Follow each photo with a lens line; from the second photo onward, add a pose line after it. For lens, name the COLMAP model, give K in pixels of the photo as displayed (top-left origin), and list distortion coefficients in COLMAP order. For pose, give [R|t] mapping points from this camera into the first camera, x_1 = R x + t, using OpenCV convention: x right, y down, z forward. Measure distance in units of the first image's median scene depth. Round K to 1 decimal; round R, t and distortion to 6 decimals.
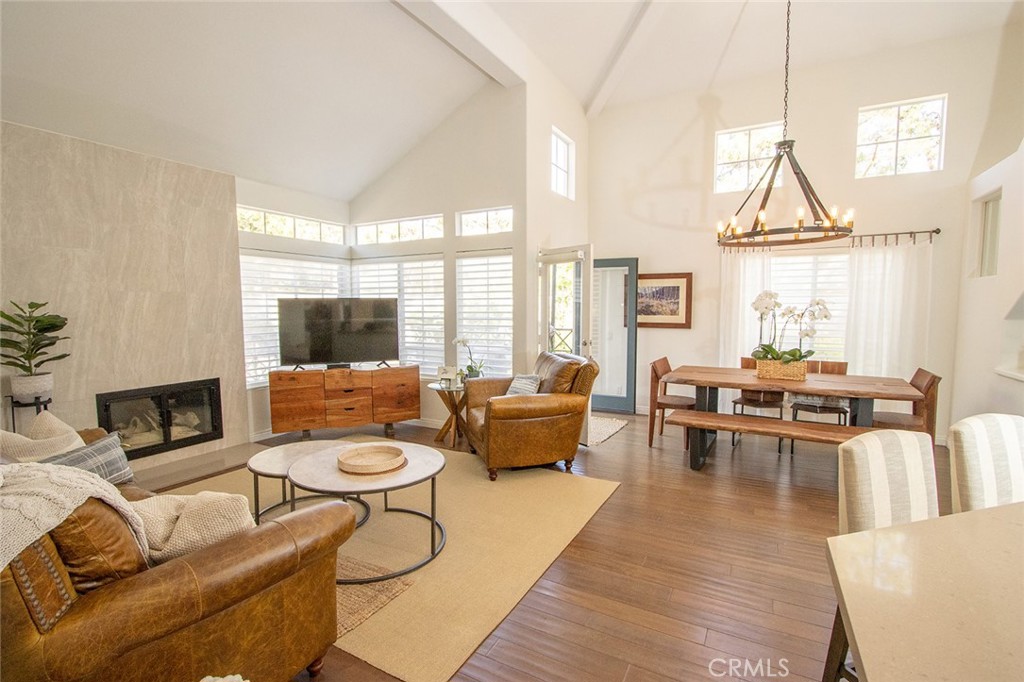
lens RADIAL K [[479.4, 0, 510.5], [0, 479.4, 341.0], [0, 0, 1]] dist [-0.000379, -0.001137]
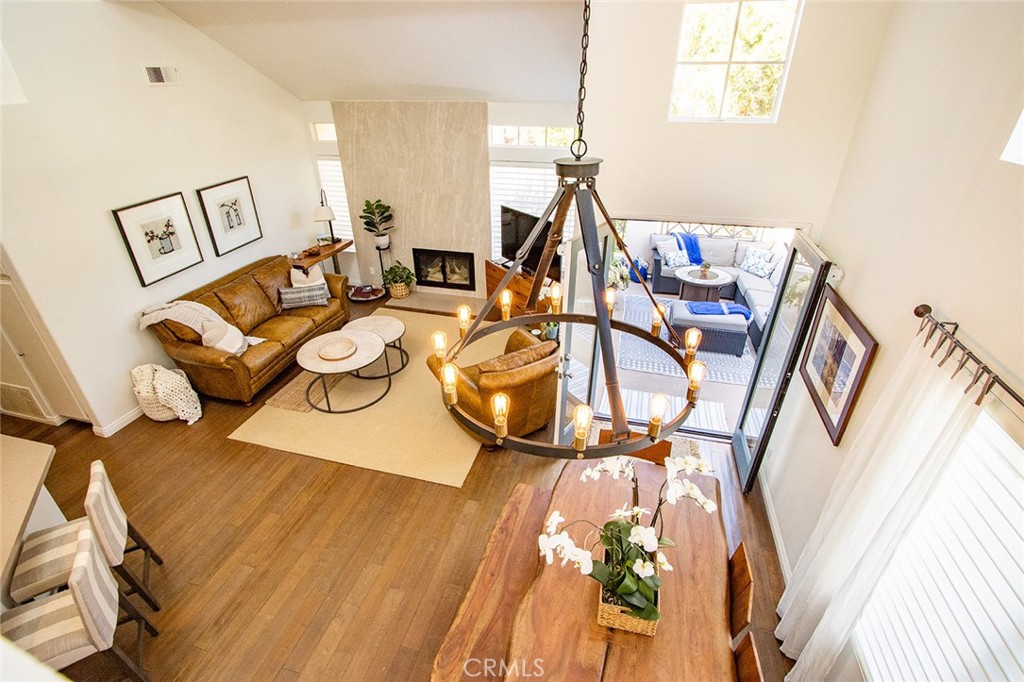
lens RADIAL K [[479.4, 0, 508.8], [0, 479.4, 340.4], [0, 0, 1]] dist [-0.000379, -0.001137]
pose [[0.243278, 0.475117, -0.845624, 0.861460], [-0.065838, 0.877894, 0.474307, -0.423125], [0.967720, -0.059714, 0.244853, 0.760057]]
